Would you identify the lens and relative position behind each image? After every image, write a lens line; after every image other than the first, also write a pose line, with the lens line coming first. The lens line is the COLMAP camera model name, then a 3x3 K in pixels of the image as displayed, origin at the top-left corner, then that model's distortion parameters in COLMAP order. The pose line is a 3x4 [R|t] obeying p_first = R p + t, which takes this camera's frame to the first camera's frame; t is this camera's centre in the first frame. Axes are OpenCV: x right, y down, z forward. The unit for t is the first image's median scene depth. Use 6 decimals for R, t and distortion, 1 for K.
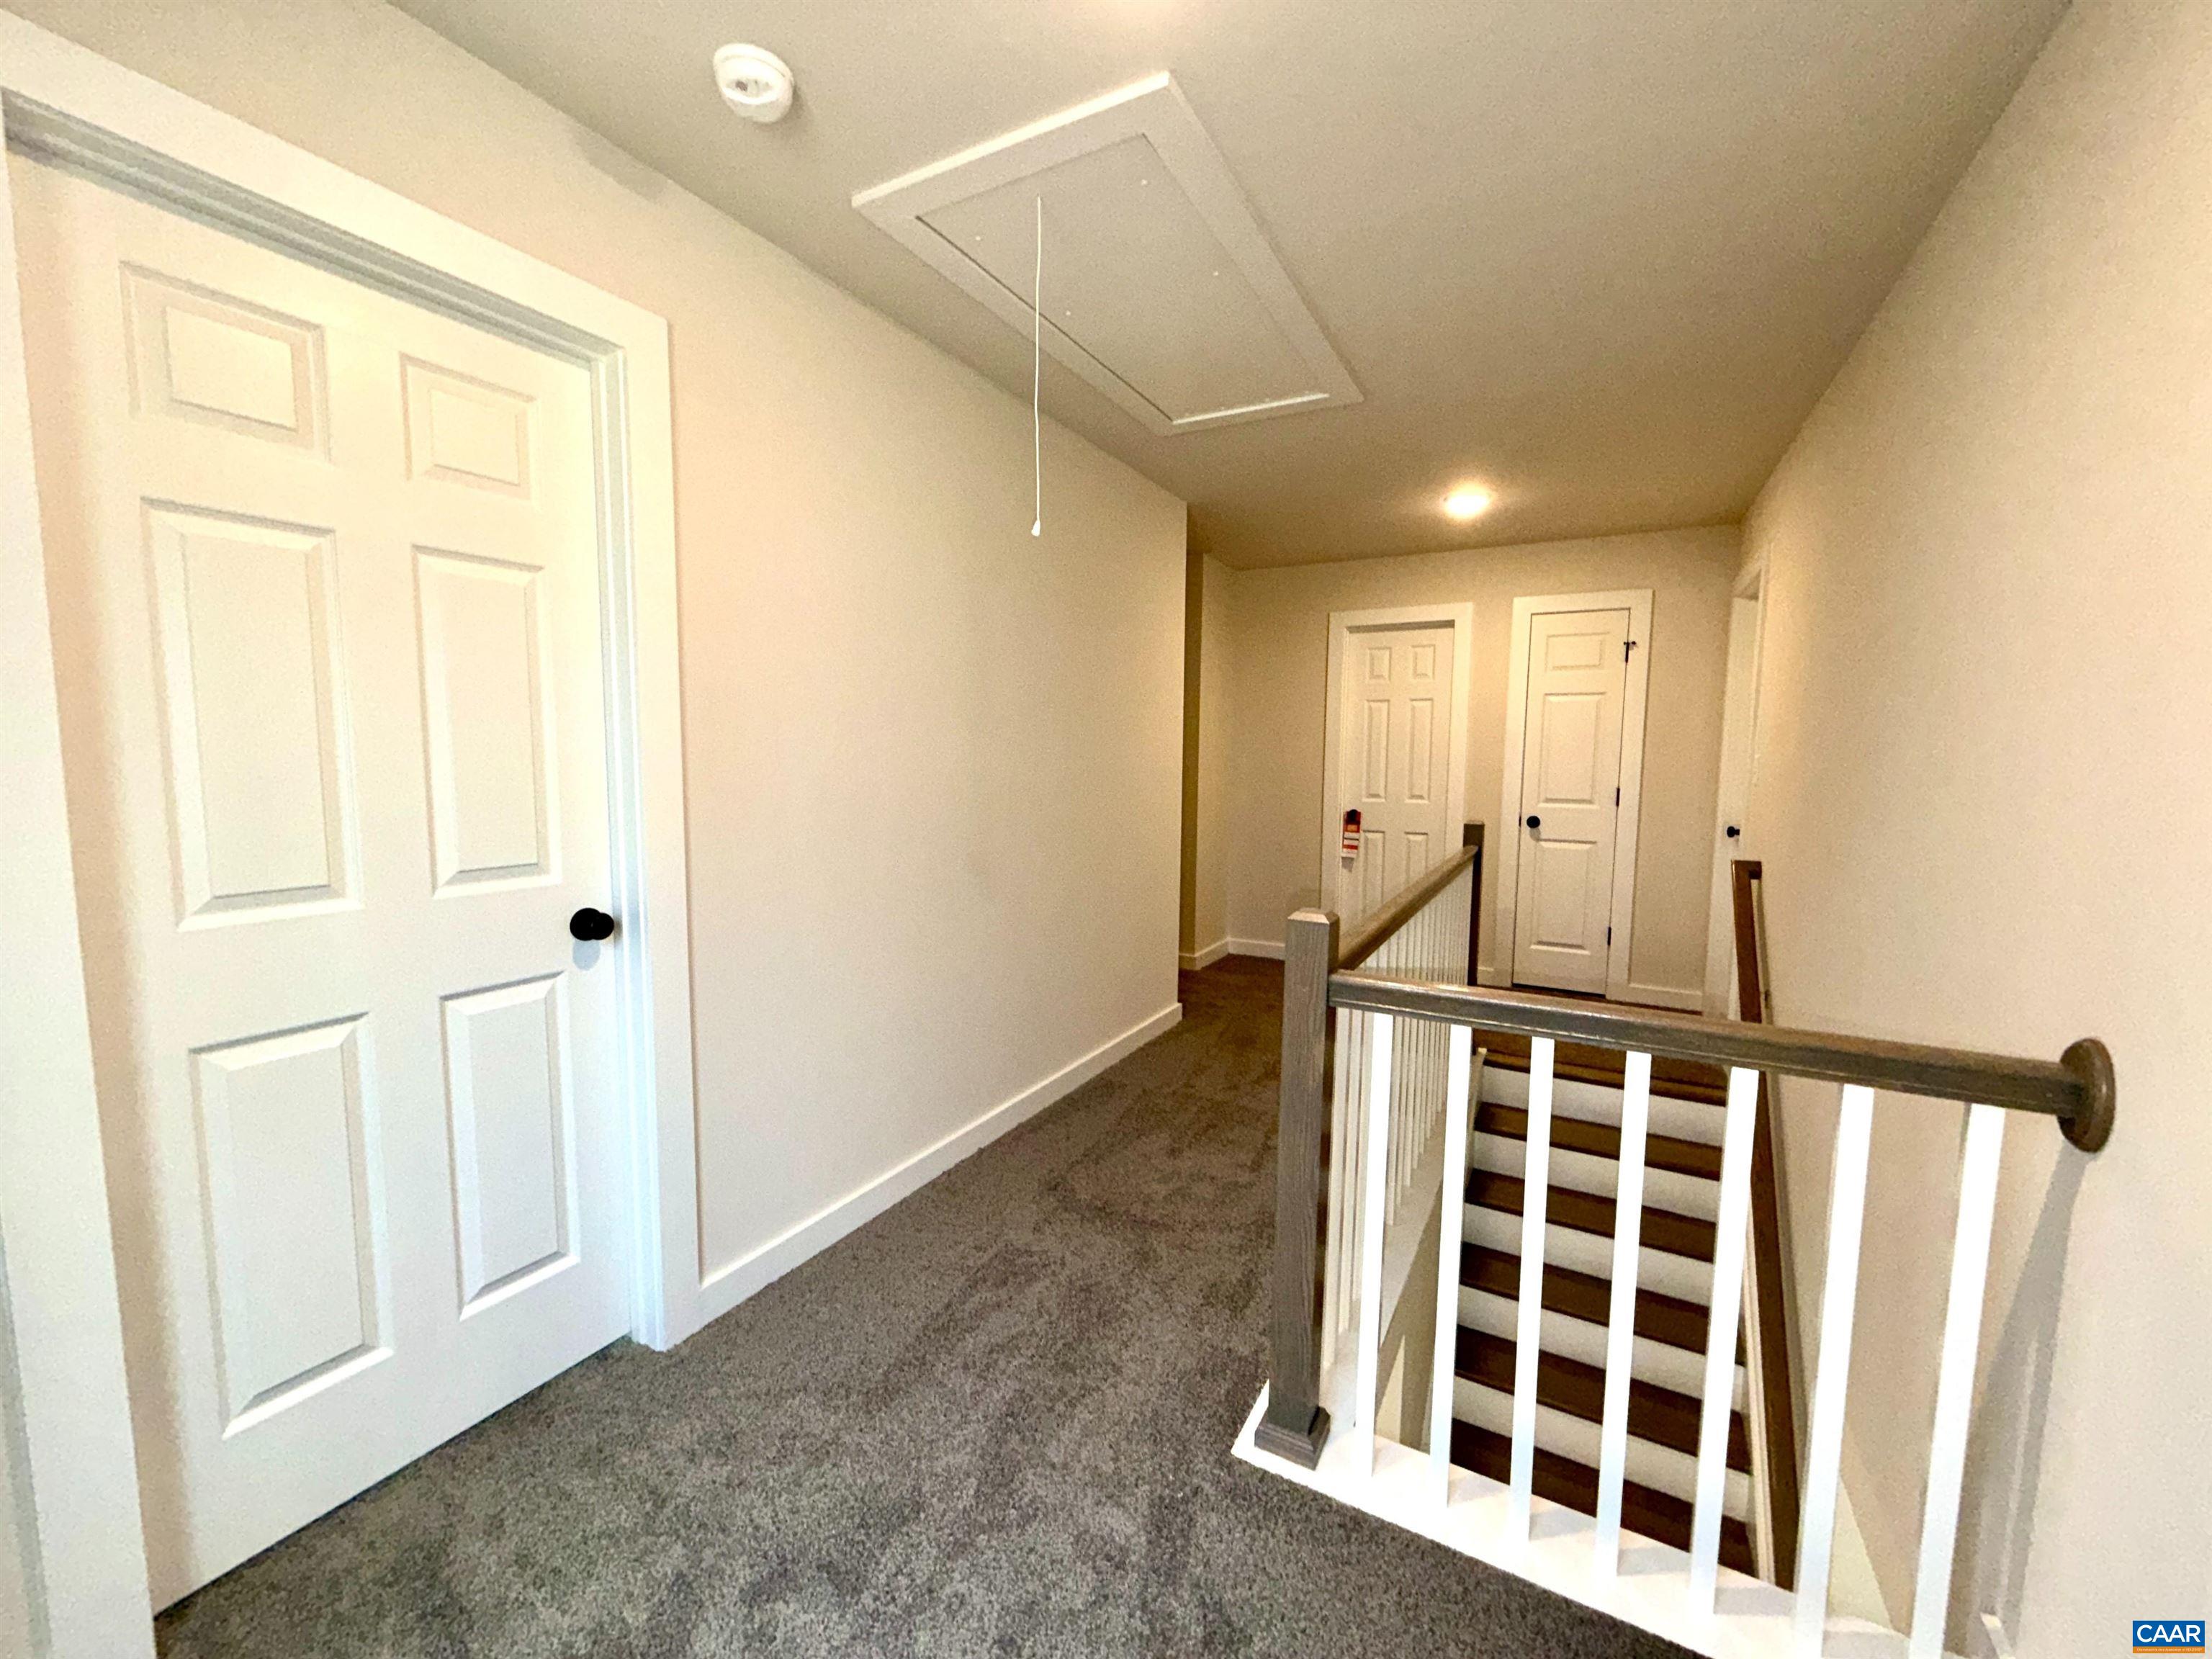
lens RADIAL K [[882.4, 0, 1099.6], [0, 882.4, 830.4], [0, 0, 1]] dist [-0.000435, 0.000014]
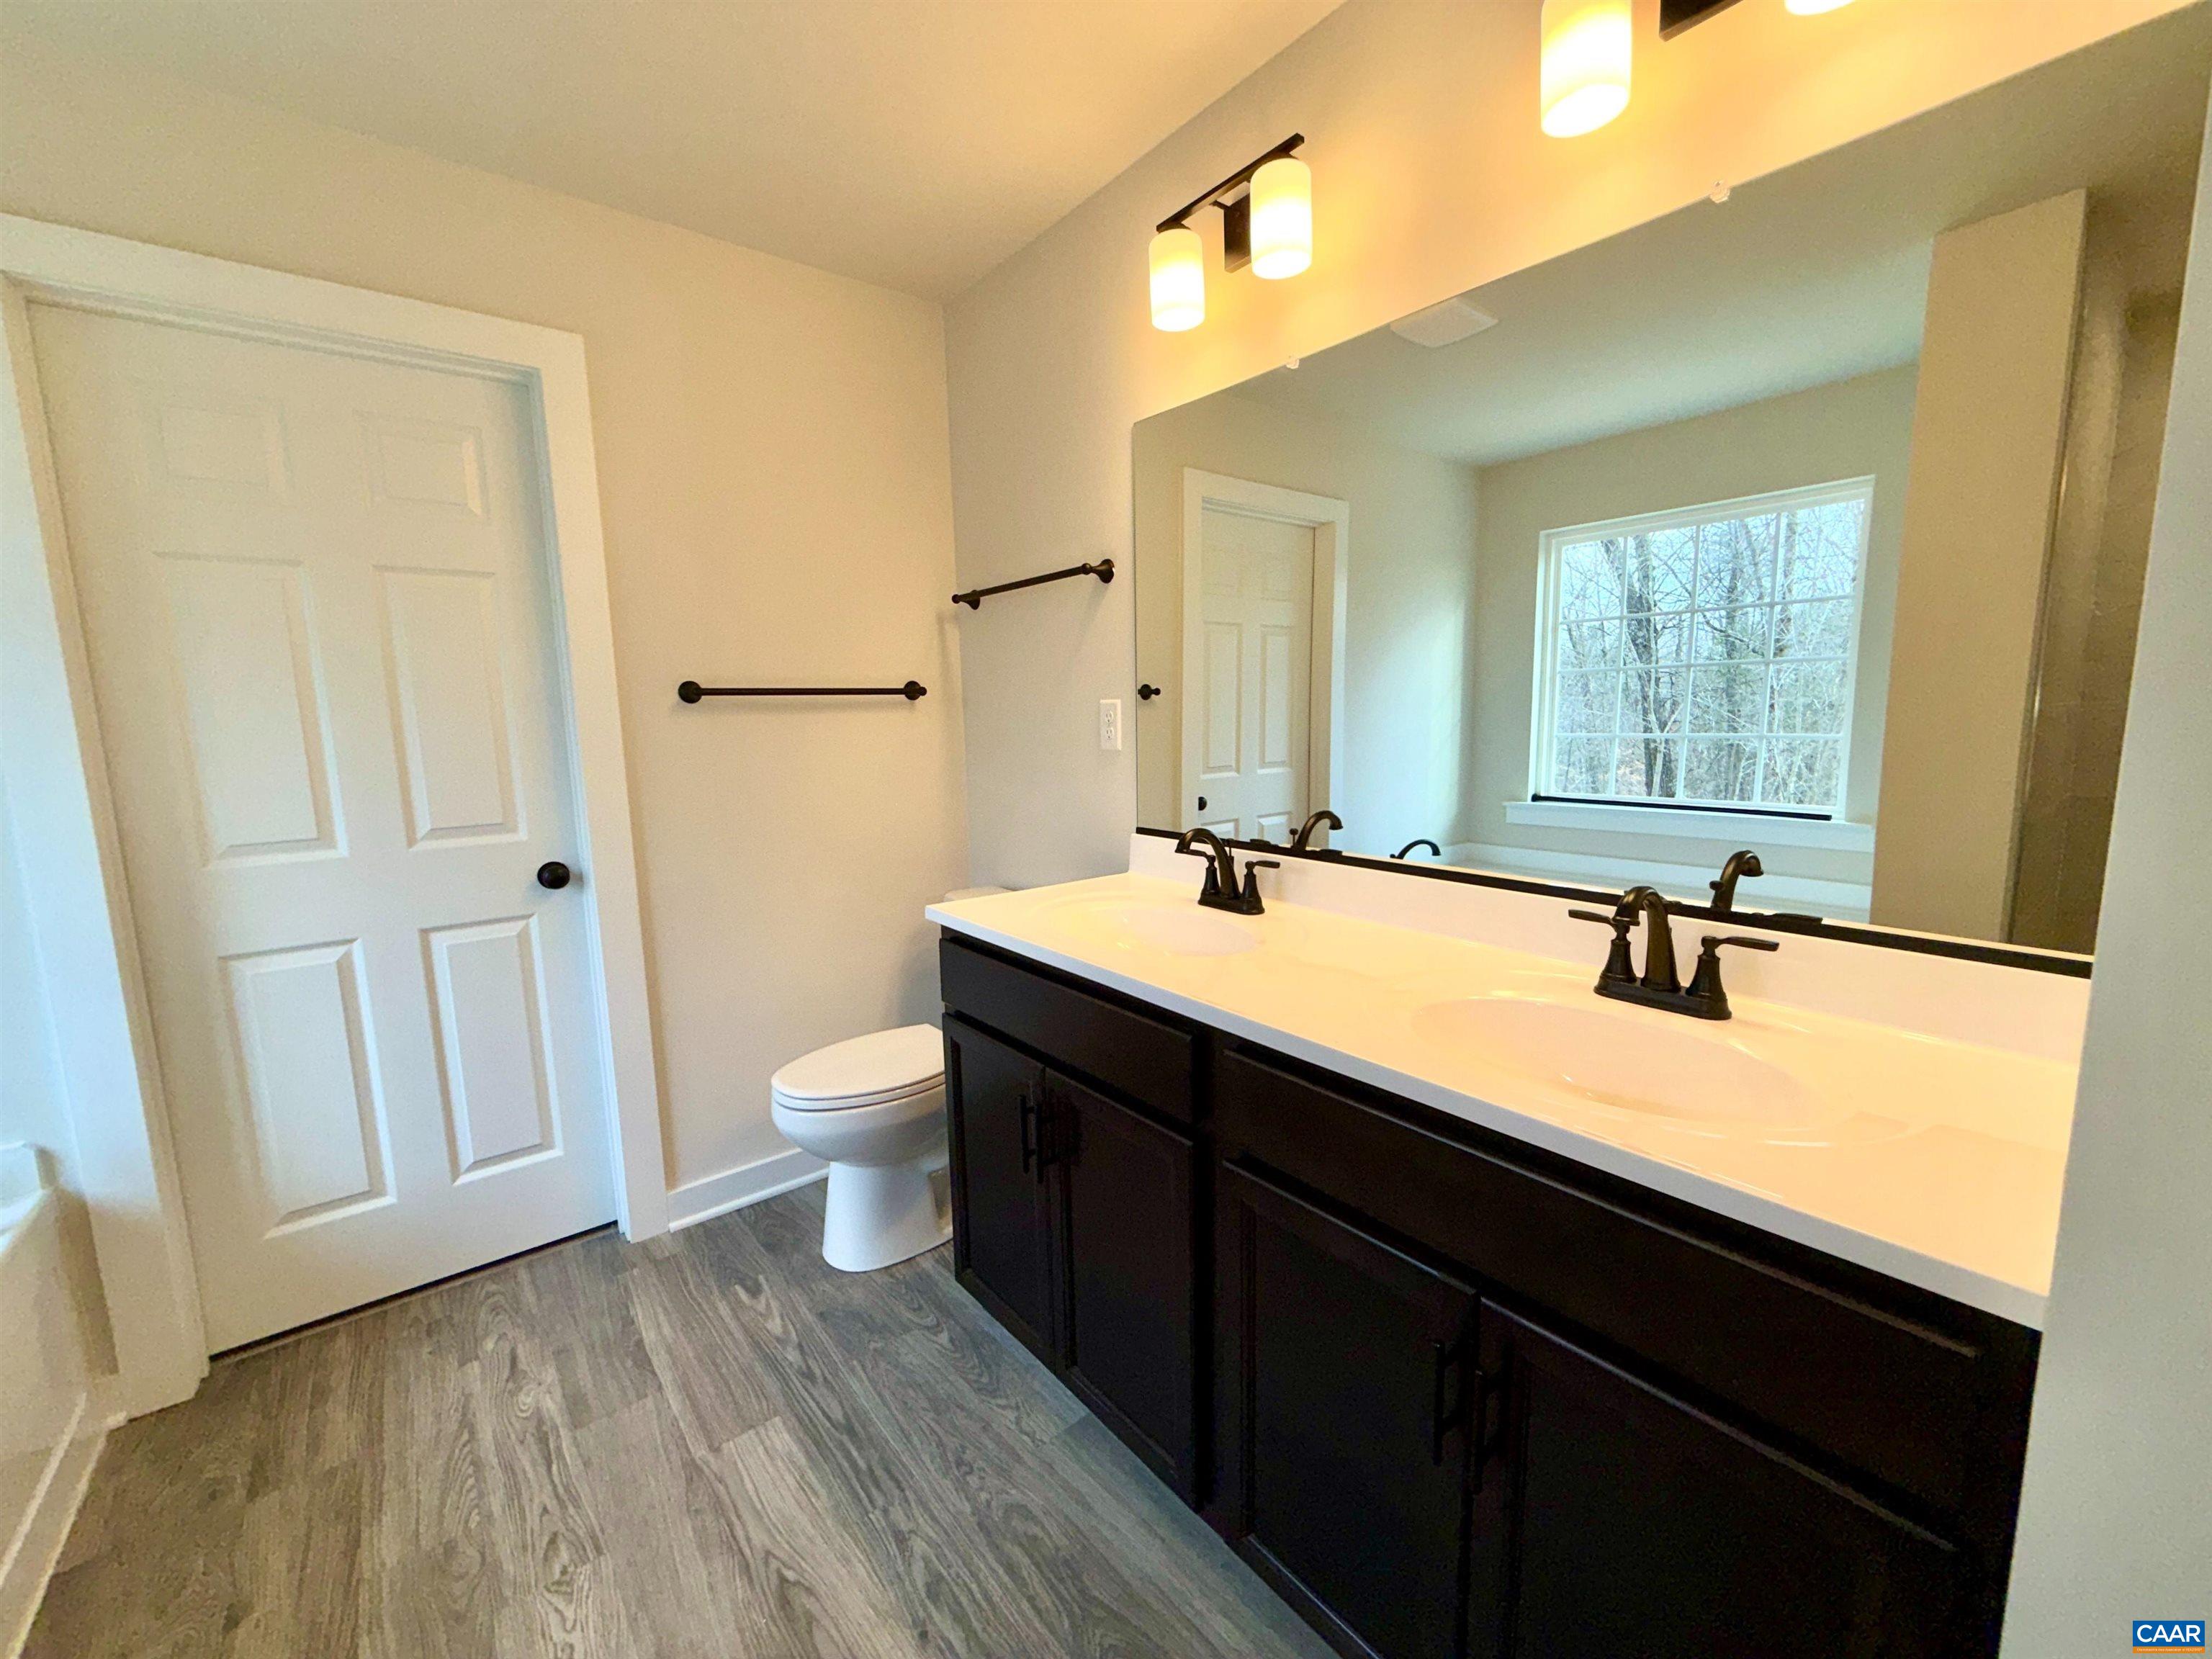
lens RADIAL K [[882.4, 0, 1099.6], [0, 882.4, 830.4], [0, 0, 1]] dist [-0.000435, 0.000014]
pose [[0.923439, 0.019299, -0.383260, 0.585774], [-0.000933, 0.998845, 0.048050, -0.011771], [0.383745, -0.044014, 0.922390, 0.209356]]
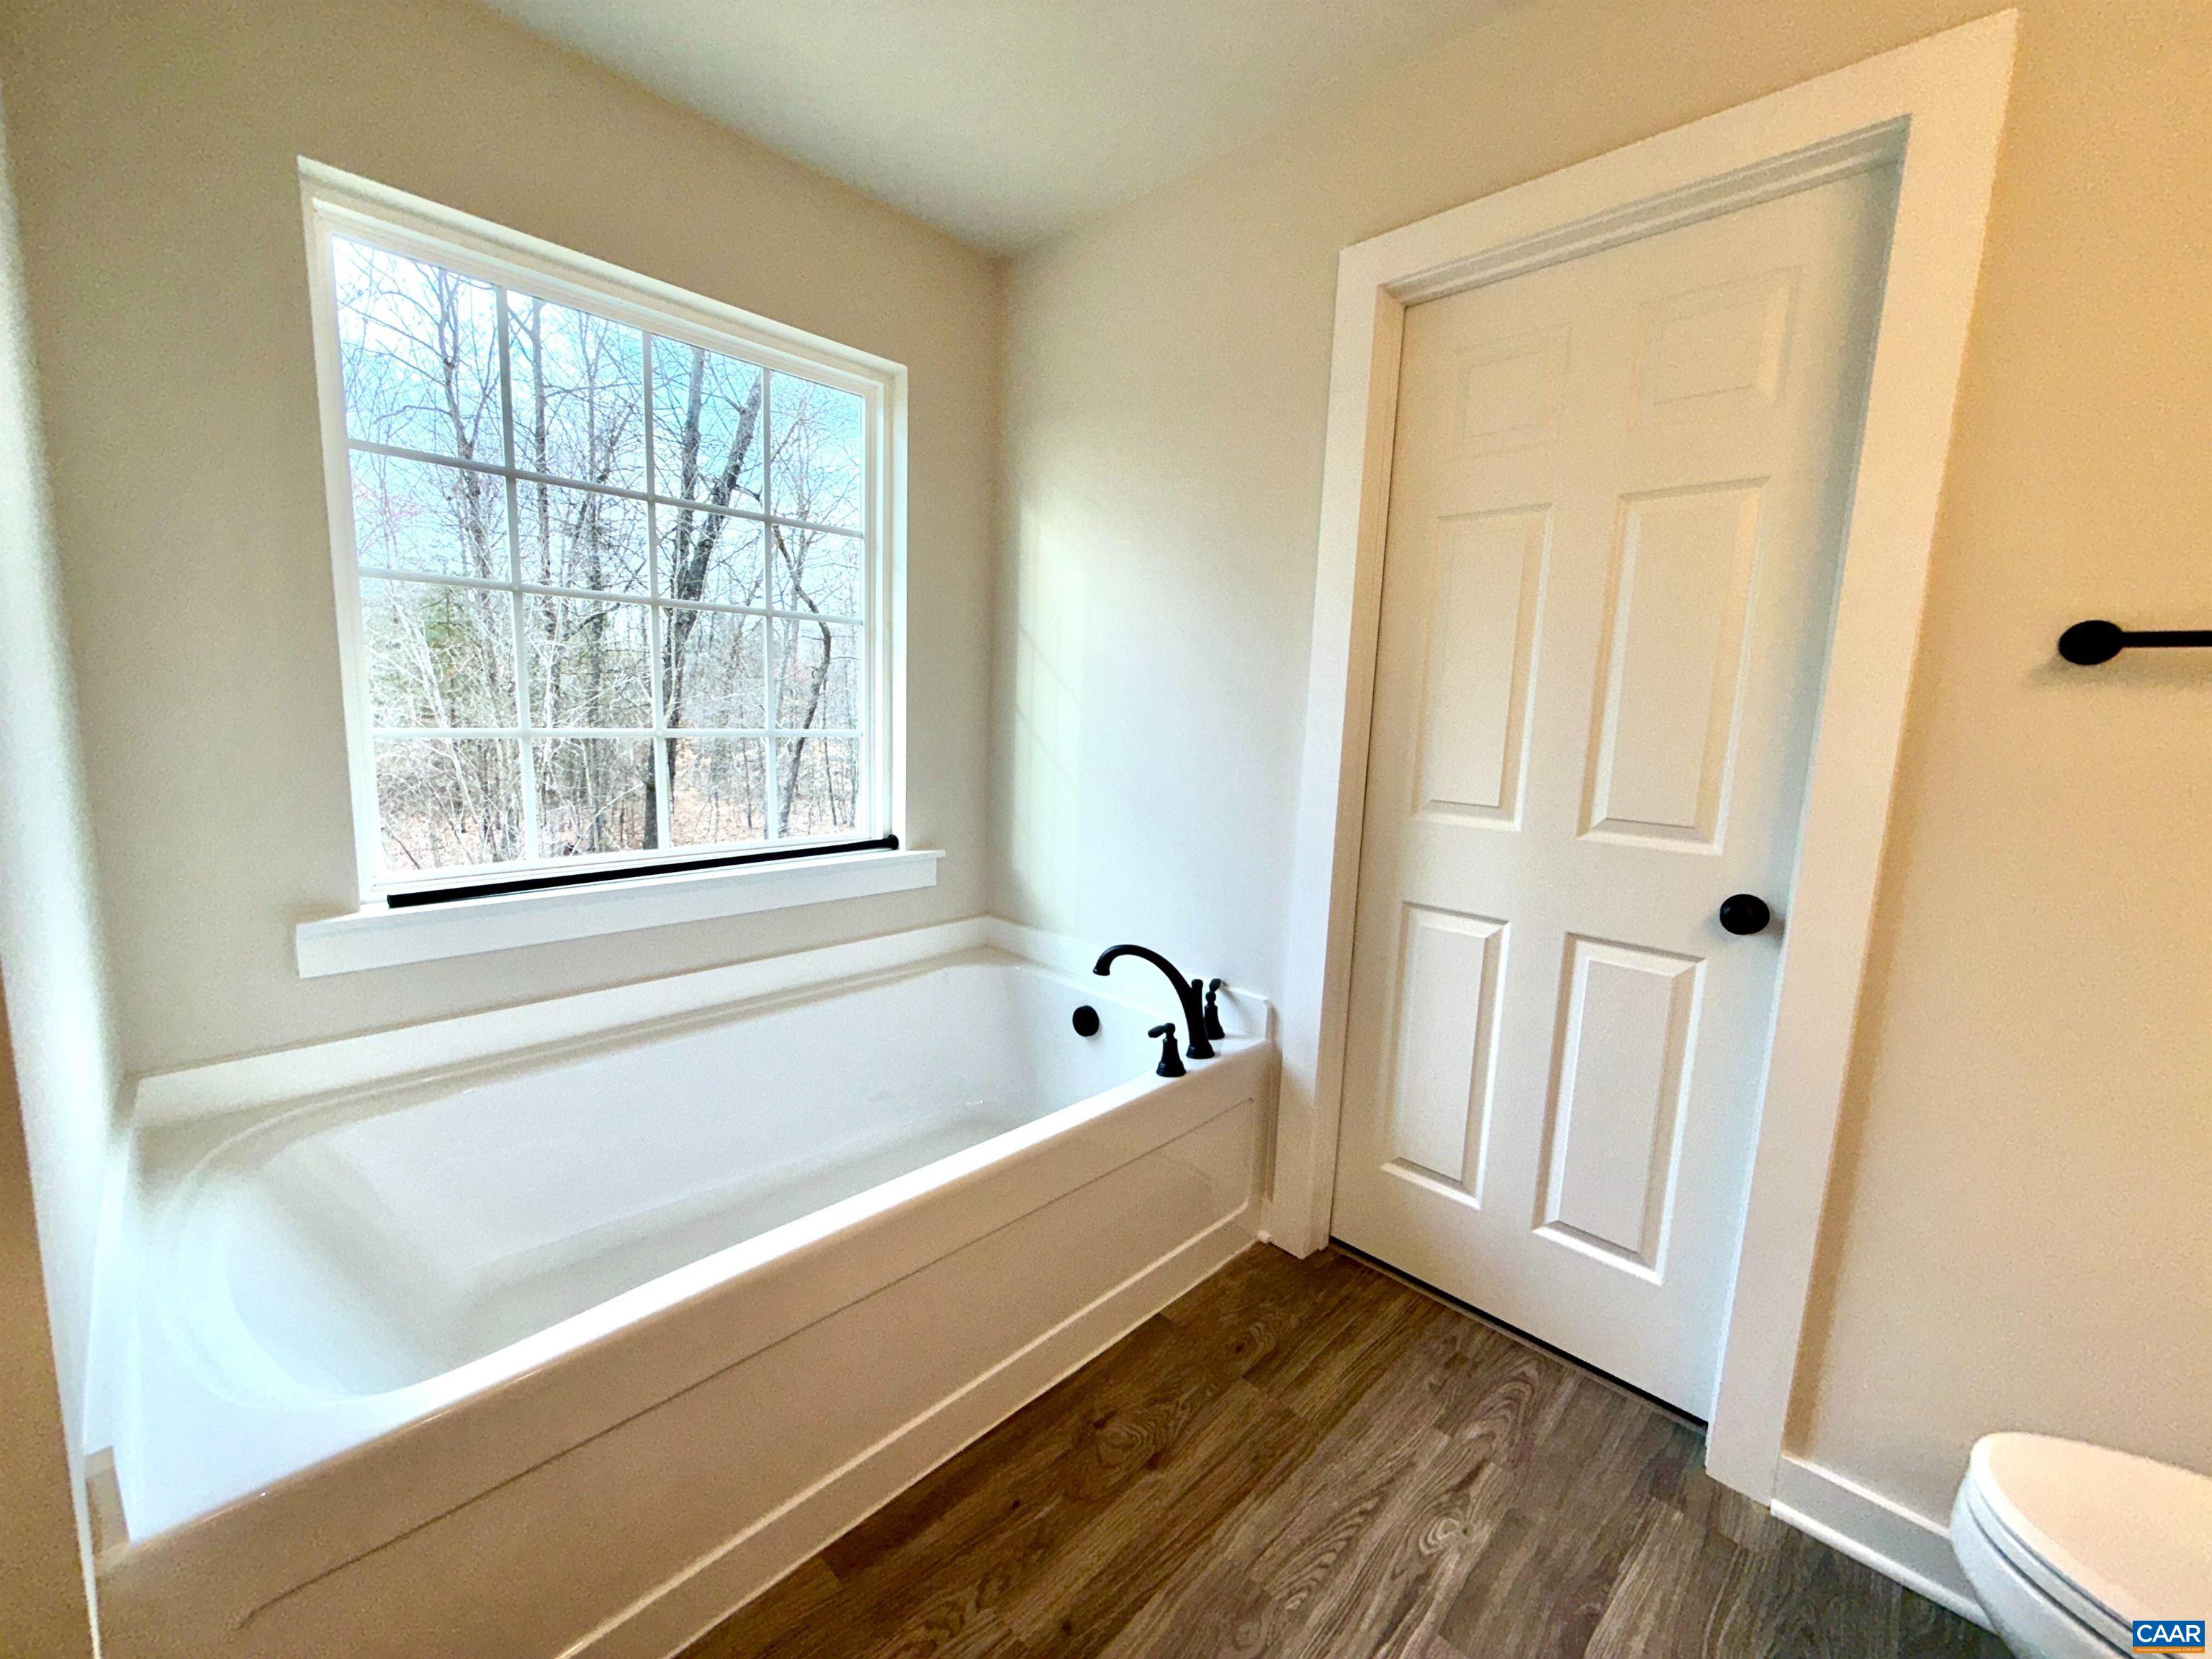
lens RADIAL K [[882.4, 0, 1099.6], [0, 882.4, 830.4], [0, 0, 1]] dist [-0.000435, 0.000014]
pose [[-0.262674, 0.117967, -0.957646, 0.373880], [-0.128212, 0.979430, 0.155818, -0.021642], [0.956328, 0.163711, -0.242146, 0.661910]]
